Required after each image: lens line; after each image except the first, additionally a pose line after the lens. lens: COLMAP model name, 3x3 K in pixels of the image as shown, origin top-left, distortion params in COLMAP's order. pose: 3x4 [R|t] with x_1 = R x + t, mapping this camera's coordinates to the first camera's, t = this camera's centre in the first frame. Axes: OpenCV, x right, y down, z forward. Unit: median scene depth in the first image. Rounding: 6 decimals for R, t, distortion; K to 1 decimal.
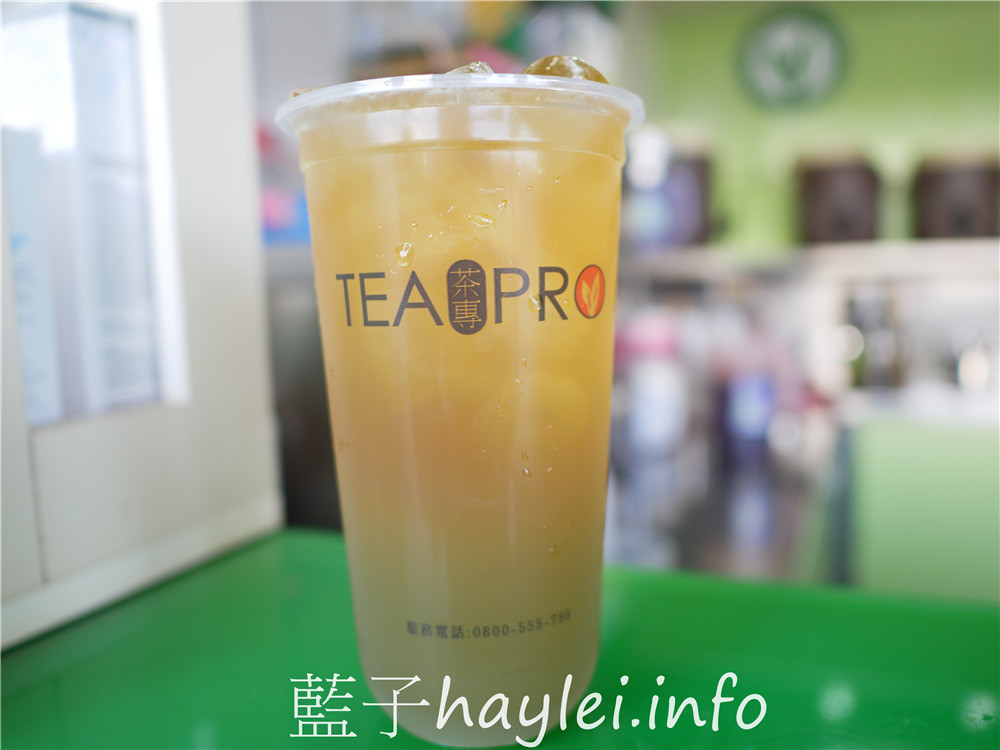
lens RADIAL K [[904.8, 0, 505.3], [0, 904.8, 390.2], [0, 0, 1]] dist [-0.070520, -0.014532]
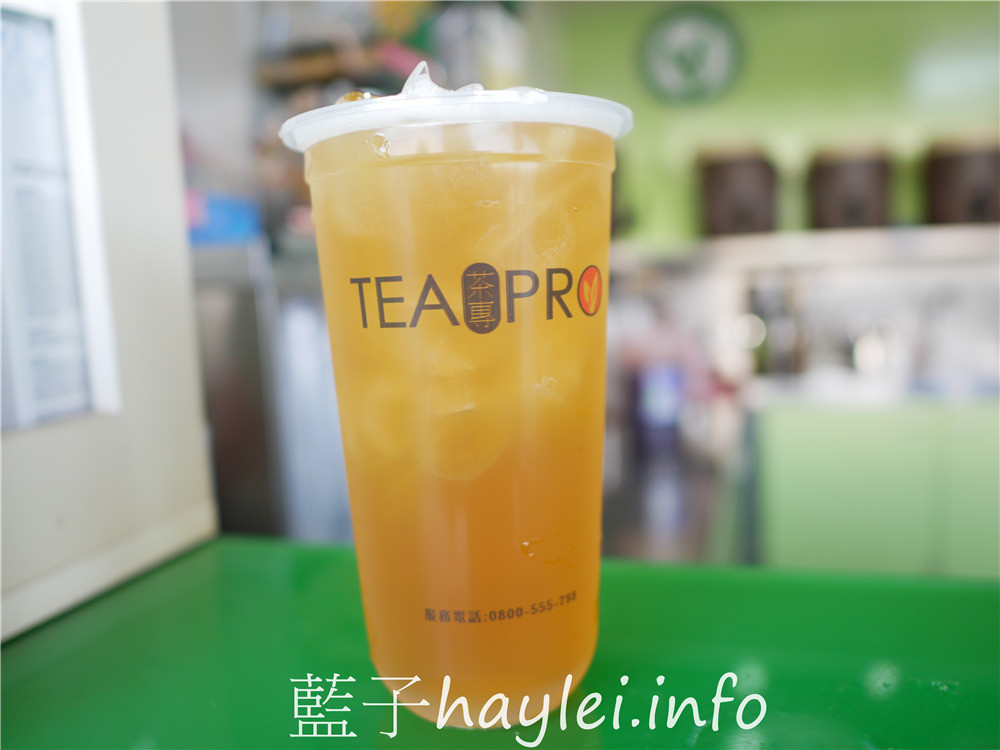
lens RADIAL K [[904.8, 0, 500.0], [0, 904.8, 375.0], [0, 0, 1]] dist [-0.098971, 0.000686]
pose [[0.995370, -0.026322, 0.092443, -0.113310], [0.027355, 0.999576, -0.009926, -0.002022], [-0.092142, 0.012409, 0.995669, -0.051048]]
